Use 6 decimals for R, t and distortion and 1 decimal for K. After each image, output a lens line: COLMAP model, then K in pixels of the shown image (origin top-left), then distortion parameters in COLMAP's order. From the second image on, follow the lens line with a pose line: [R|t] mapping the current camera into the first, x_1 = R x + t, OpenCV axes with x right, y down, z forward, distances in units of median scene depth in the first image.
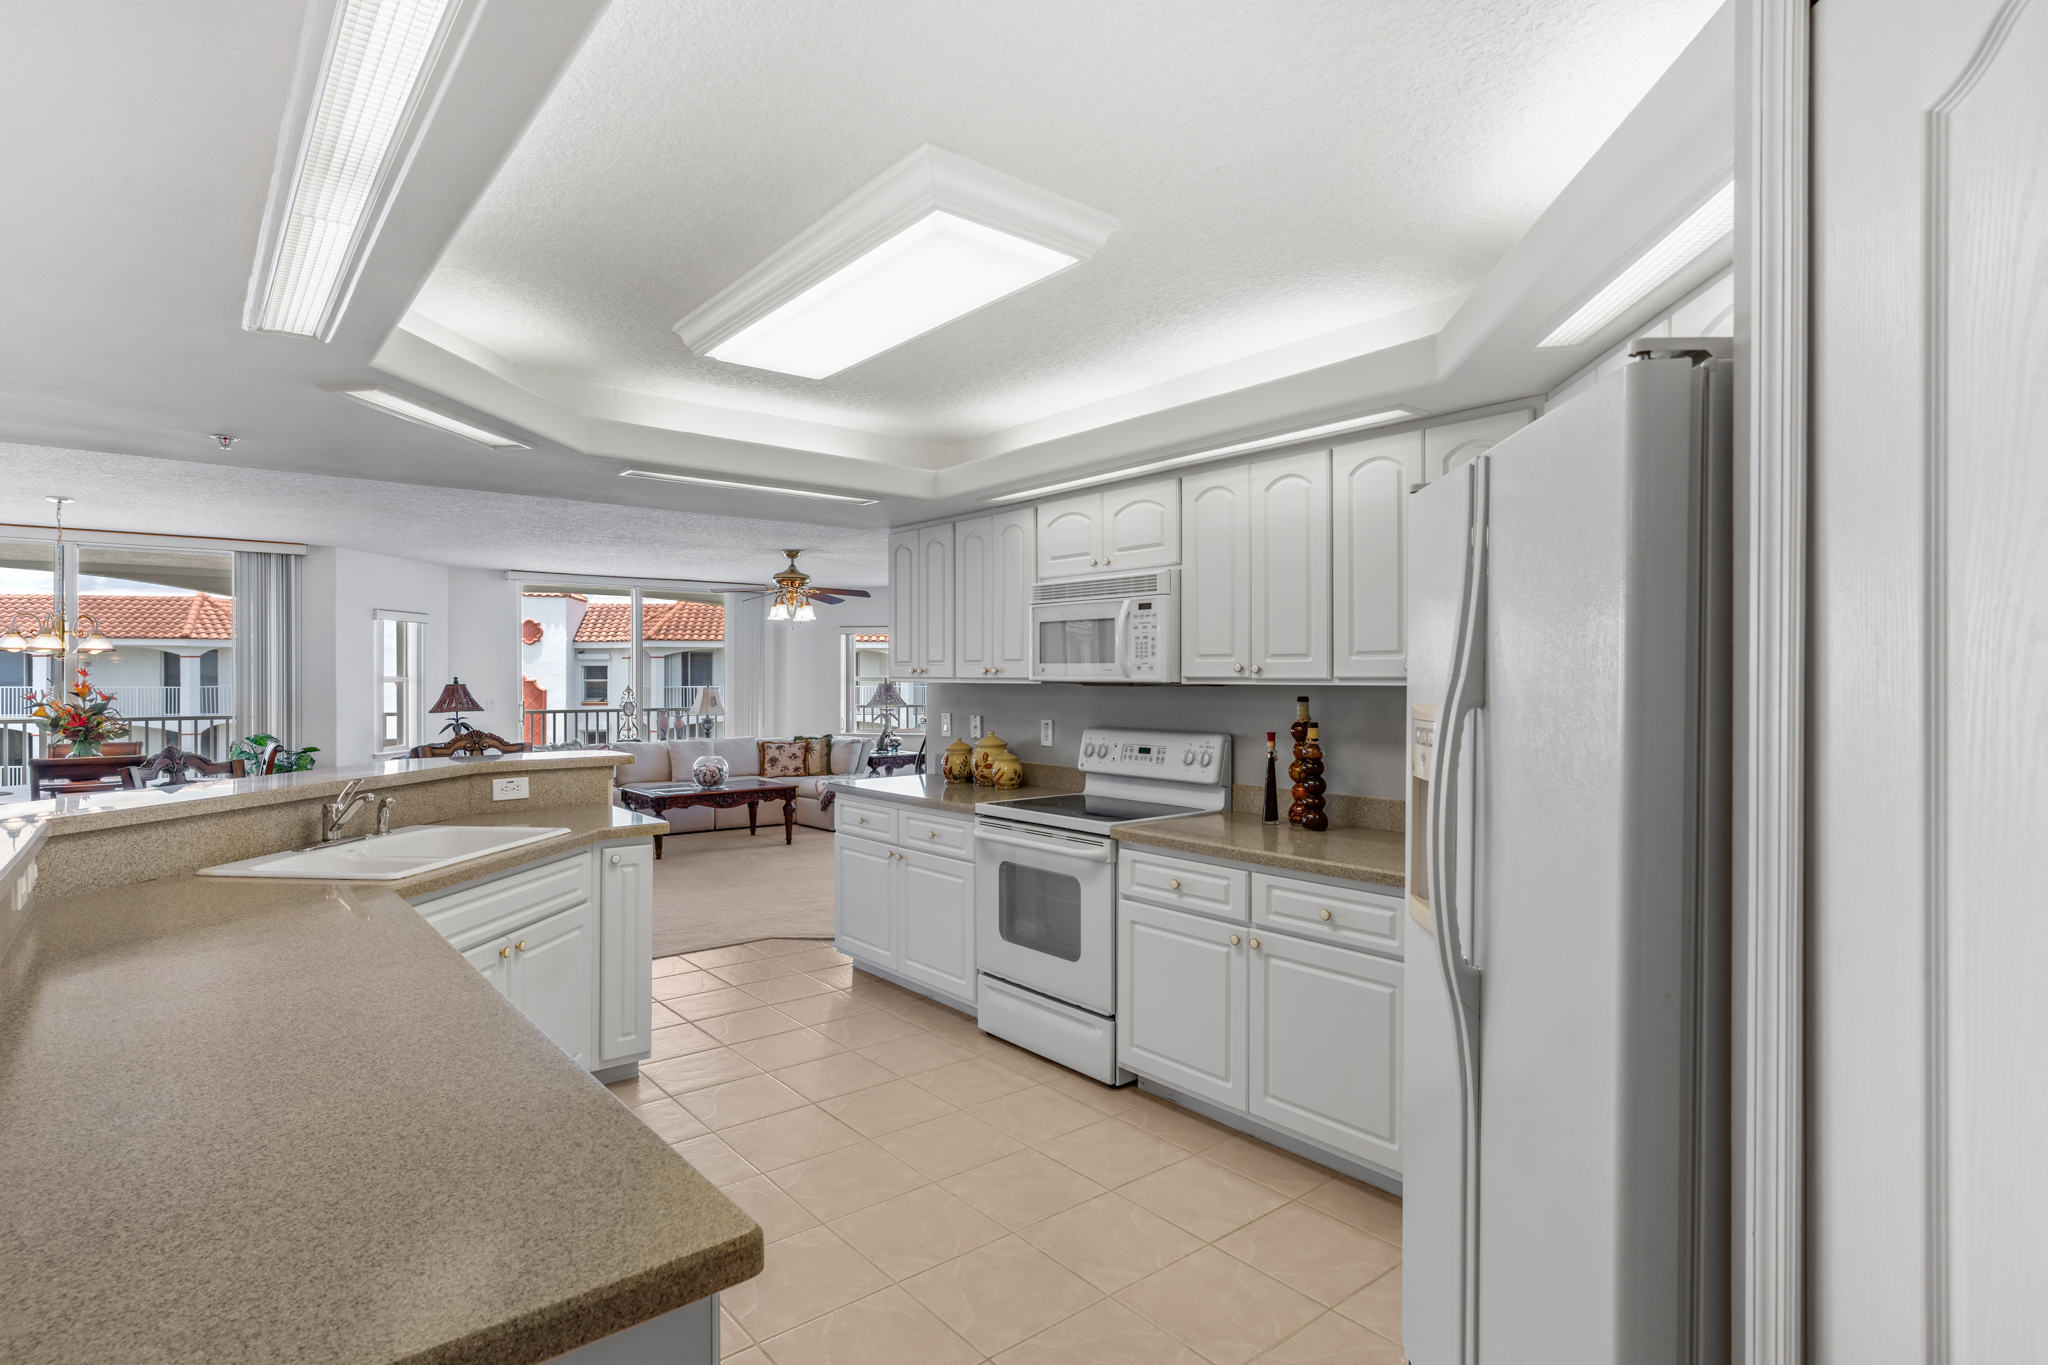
lens RADIAL K [[1031.5, 0, 1022.8], [0, 1031.5, 675.3], [0, 0, 1]] dist [-0.001244, -0.000189]
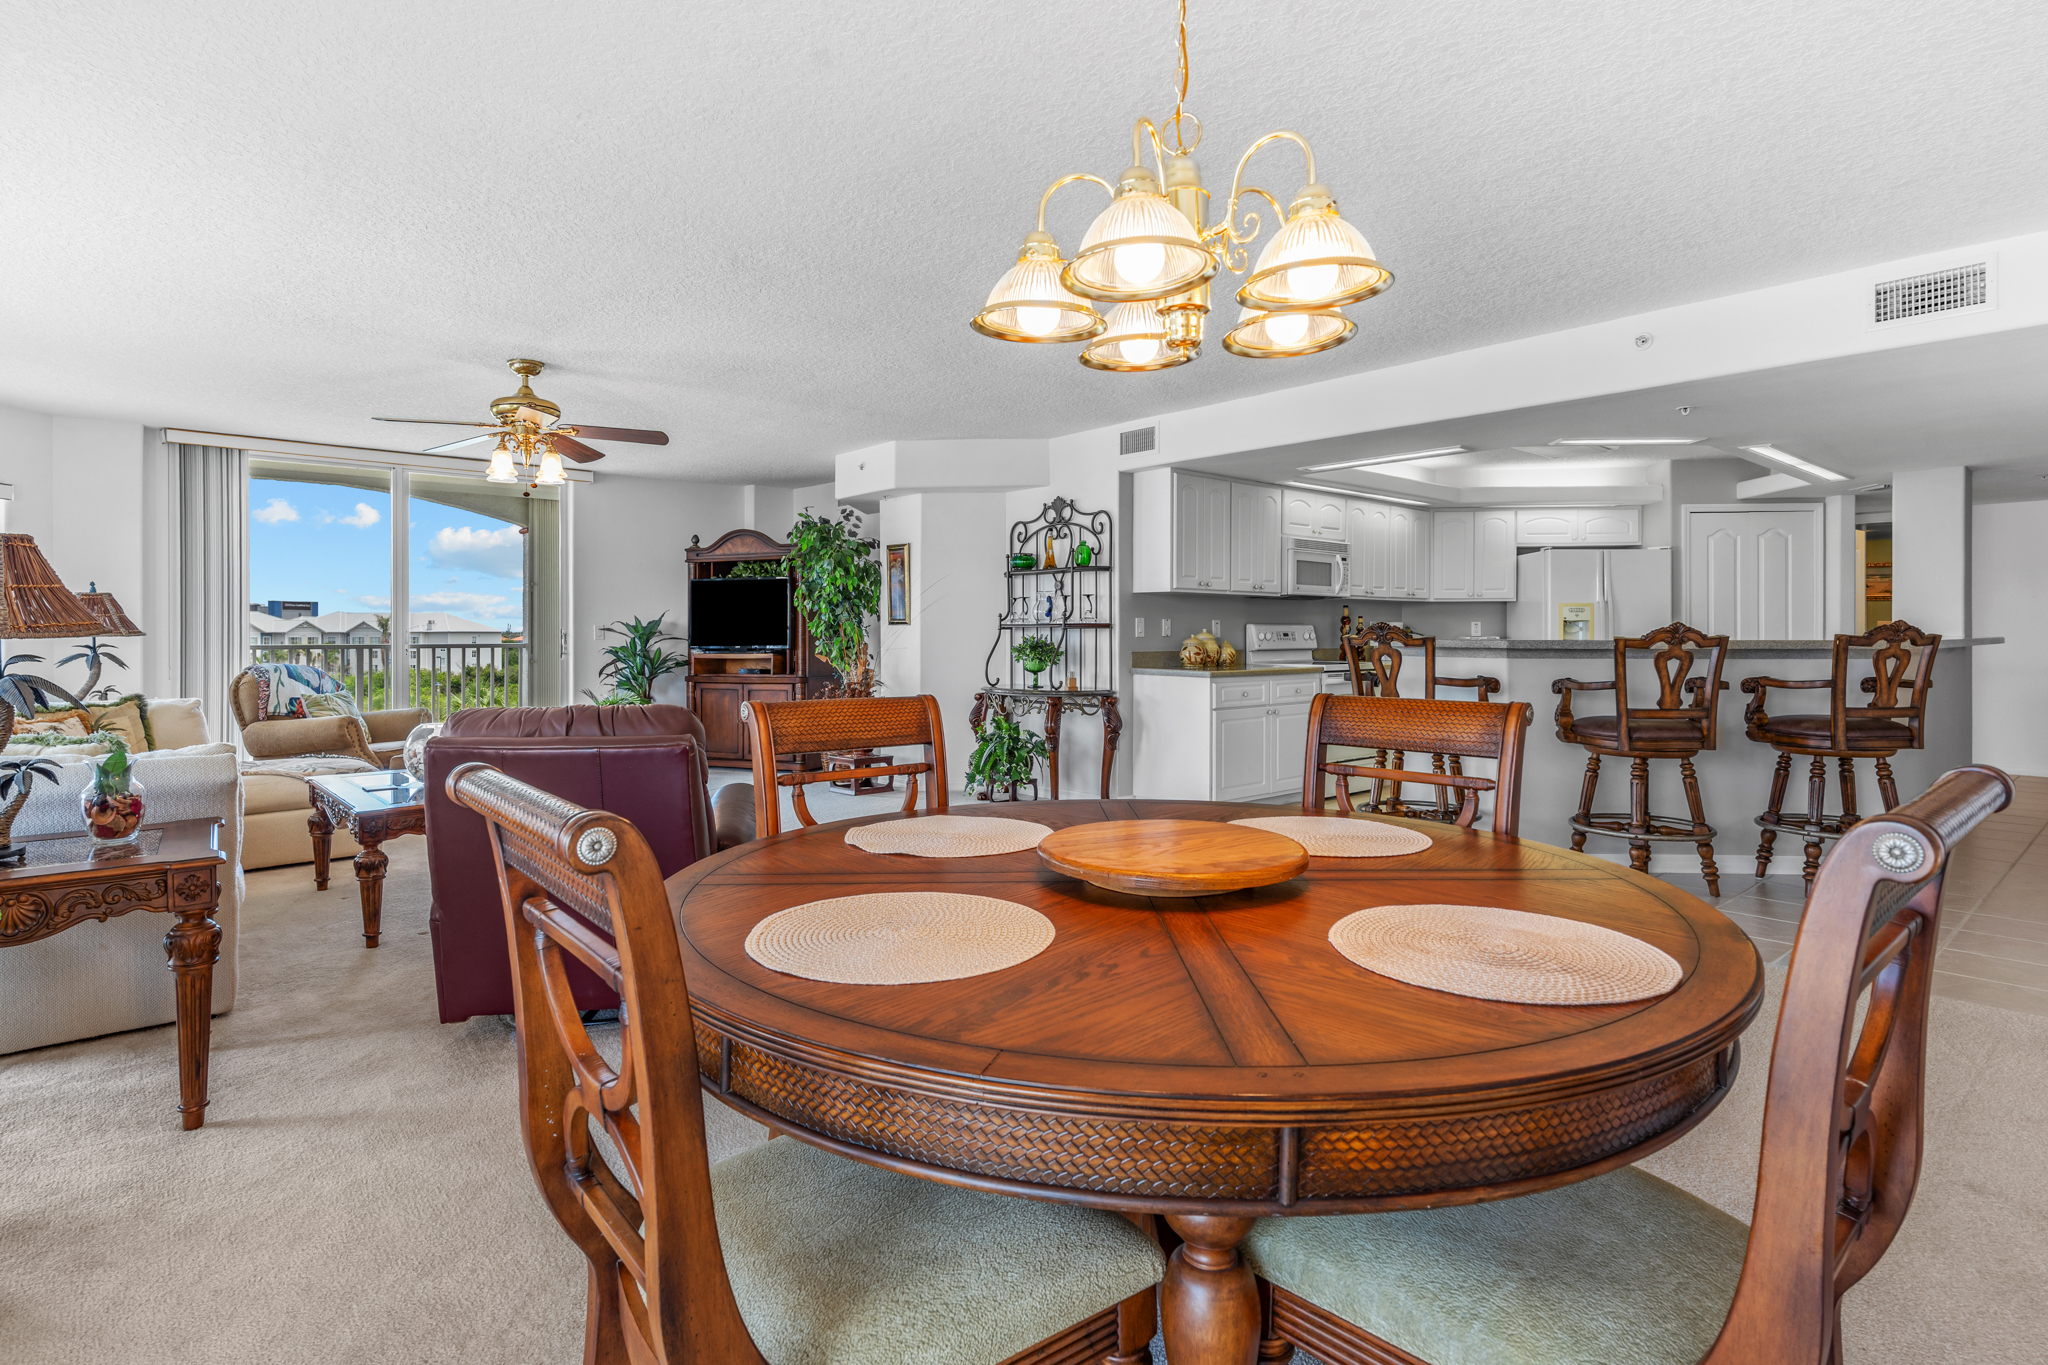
lens RADIAL K [[1034.6, 0, 1010.4], [0, 1034.6, 631.0], [0, 0, 1]] dist [0.002606, -0.000240]
pose [[-0.020552, 0.000533, 0.999789, -0.864751], [-0.001847, 0.999998, -0.000571, 0.034626], [-0.999787, -0.001858, -0.020551, 0.772274]]
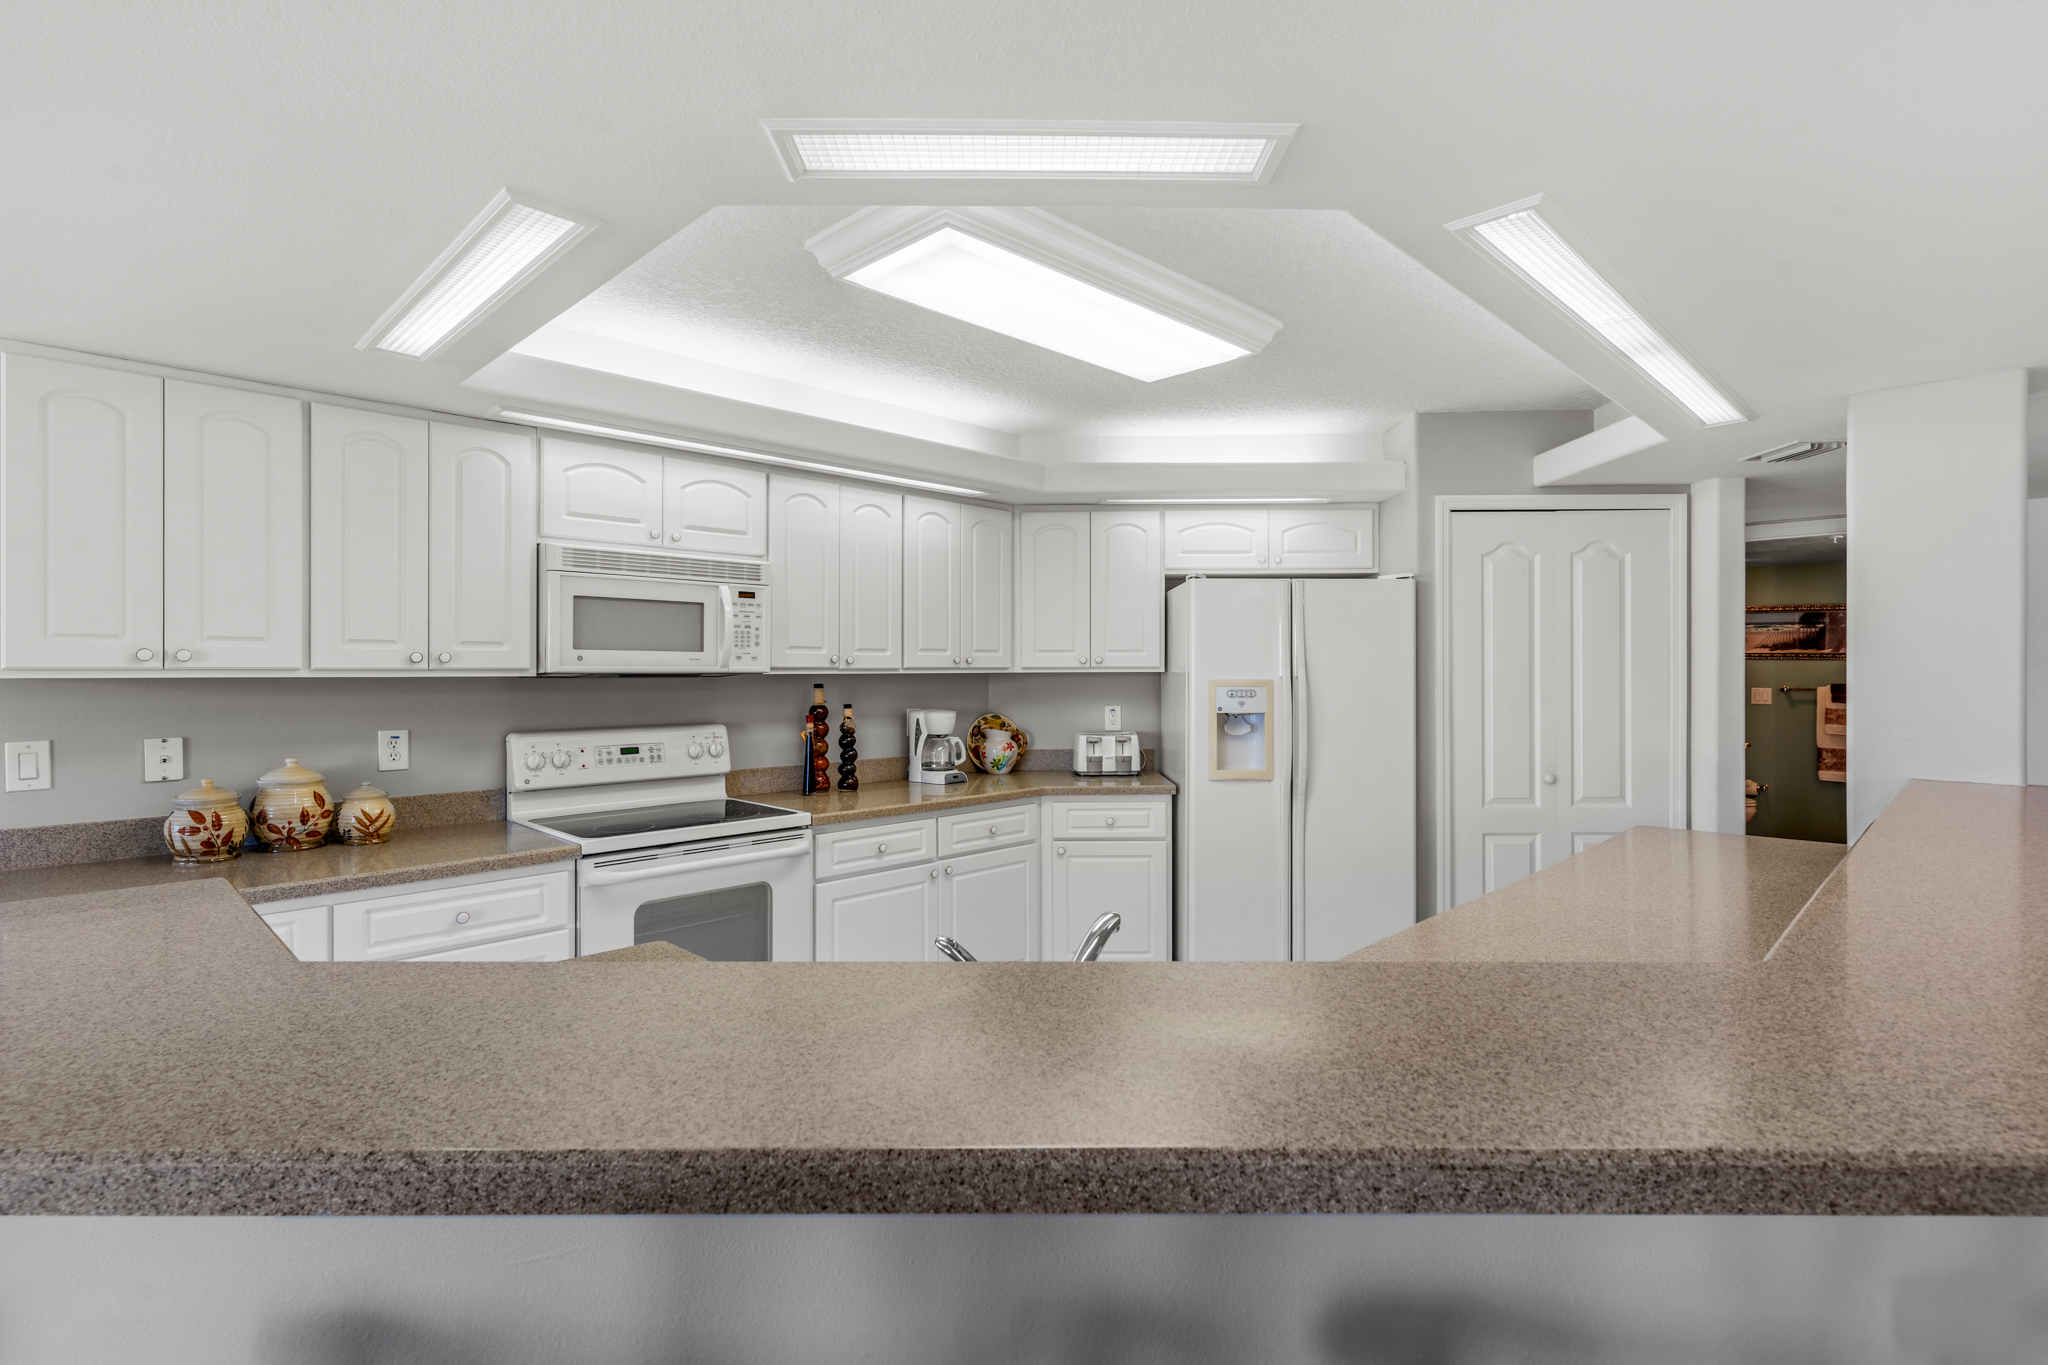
lens RADIAL K [[965.7, 0, 1012.0], [0, 965.7, 668.2], [0, 0, 1]] dist [0.003440, -0.000111]
pose [[-0.090462, 0.000595, 0.995900, -0.371444], [-0.000265, 1.000000, -0.000622, 0.001378], [-0.995900, -0.000321, -0.090462, 0.378971]]
